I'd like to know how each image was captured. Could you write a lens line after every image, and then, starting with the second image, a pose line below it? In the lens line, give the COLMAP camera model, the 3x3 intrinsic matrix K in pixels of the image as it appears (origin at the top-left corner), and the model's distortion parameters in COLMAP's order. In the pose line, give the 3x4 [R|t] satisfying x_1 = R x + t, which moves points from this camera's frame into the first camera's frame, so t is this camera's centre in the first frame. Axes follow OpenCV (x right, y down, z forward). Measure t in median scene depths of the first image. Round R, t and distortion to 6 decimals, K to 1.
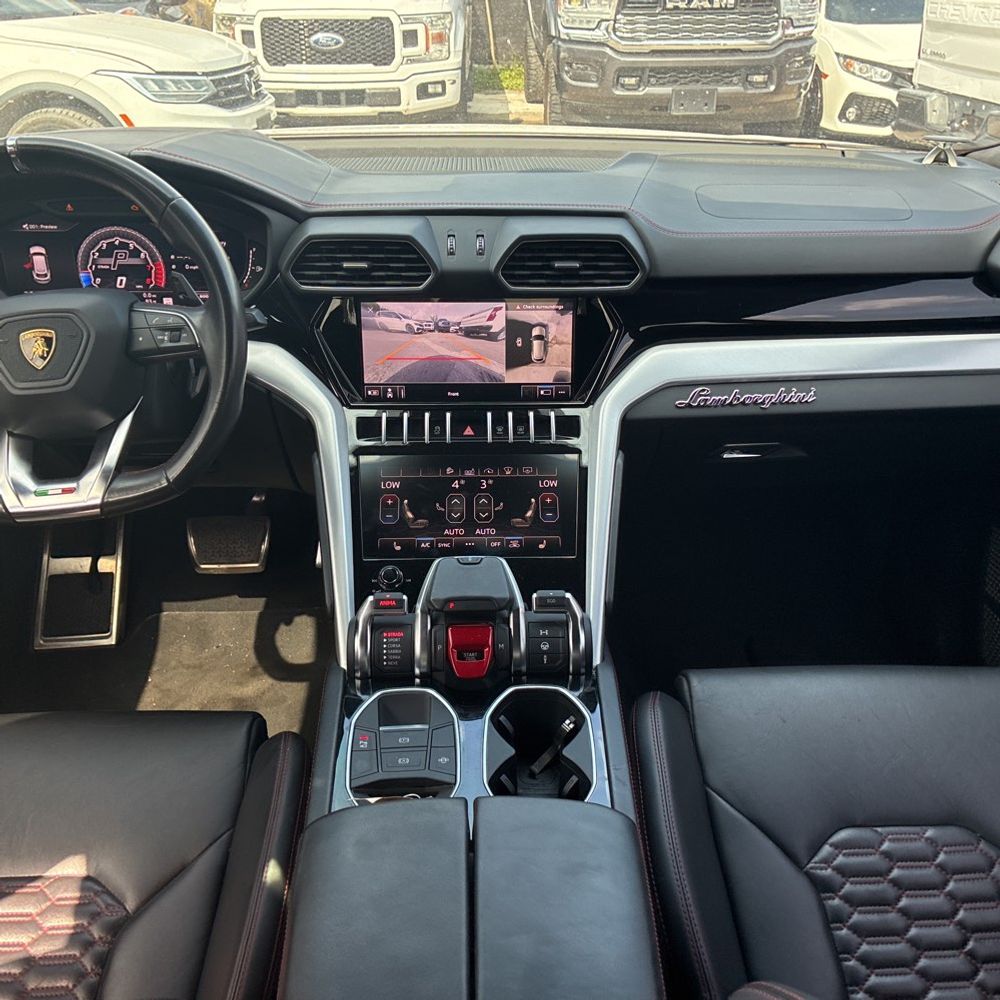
lens RADIAL K [[1024.5, 0, 510.9], [0, 1024.5, 527.4], [0, 0, 1]] dist [0.027246, 0.000000]
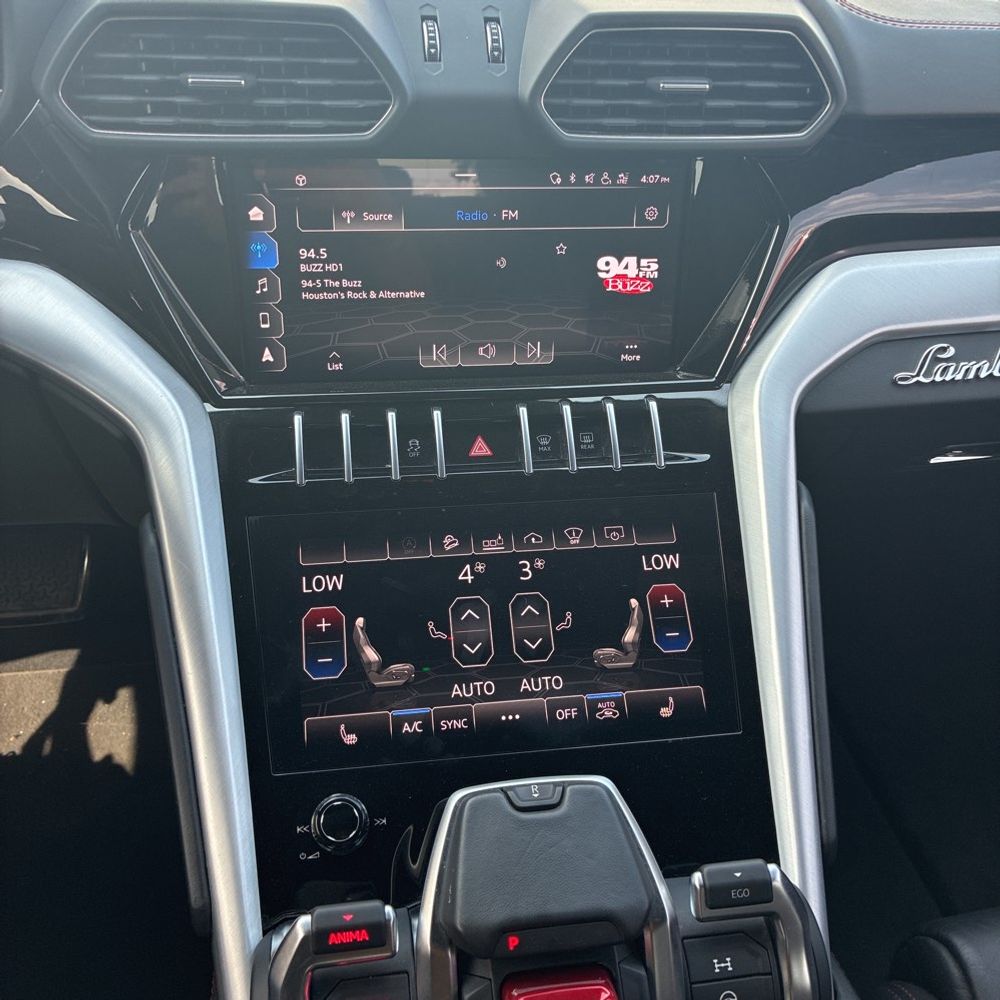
lens RADIAL K [[1024.5, 0, 499.5], [0, 1024.5, 501.4], [0, 0, 1]] dist [0.027246, 0.000000]
pose [[0.992916, -0.037672, 0.112692, -0.088714], [0.027701, 0.995667, 0.088771, -0.113817], [-0.115548, -0.085021, 0.989657, 0.541175]]
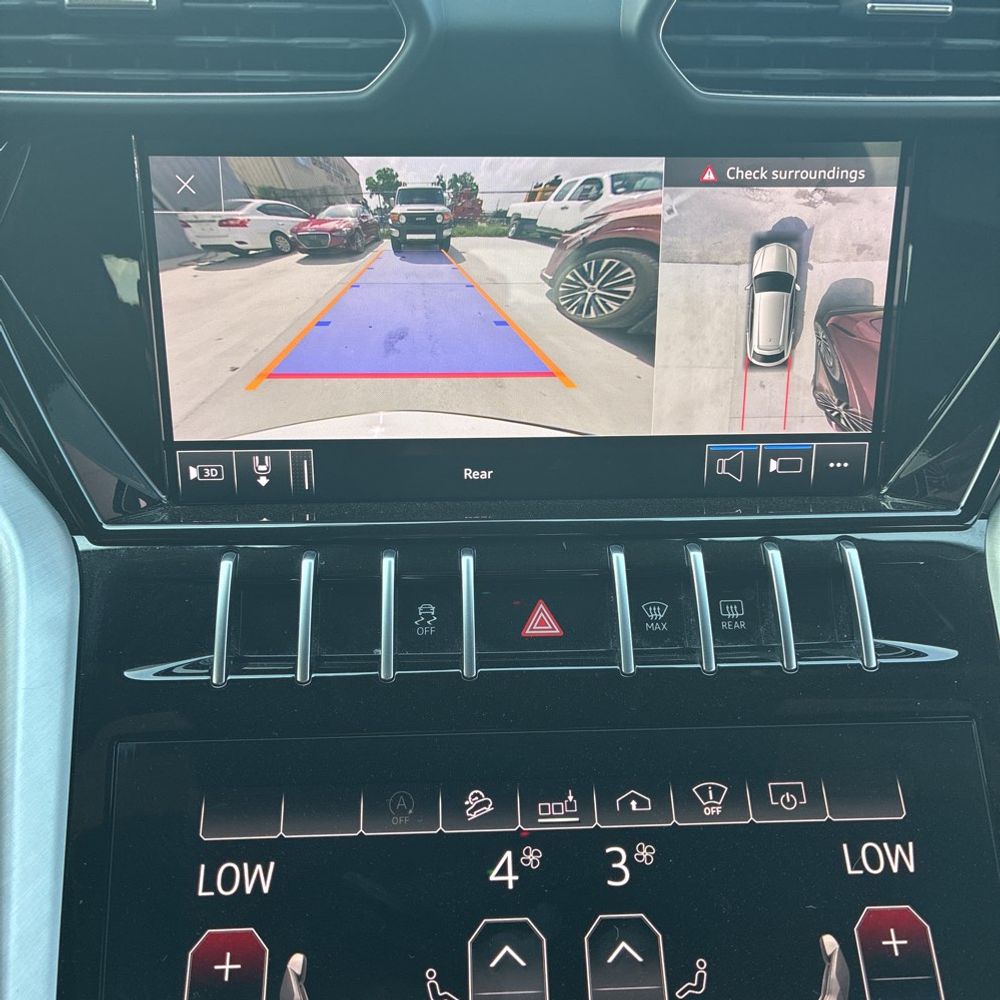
lens RADIAL K [[1024.5, 0, 498.6], [0, 1024.5, 493.2], [0, 0, 1]] dist [0.027246, 0.000000]
pose [[0.999916, -0.006266, 0.011354, -0.056899], [0.006566, 0.999625, -0.026575, -0.123825], [-0.011184, 0.026647, 0.999582, 0.746587]]
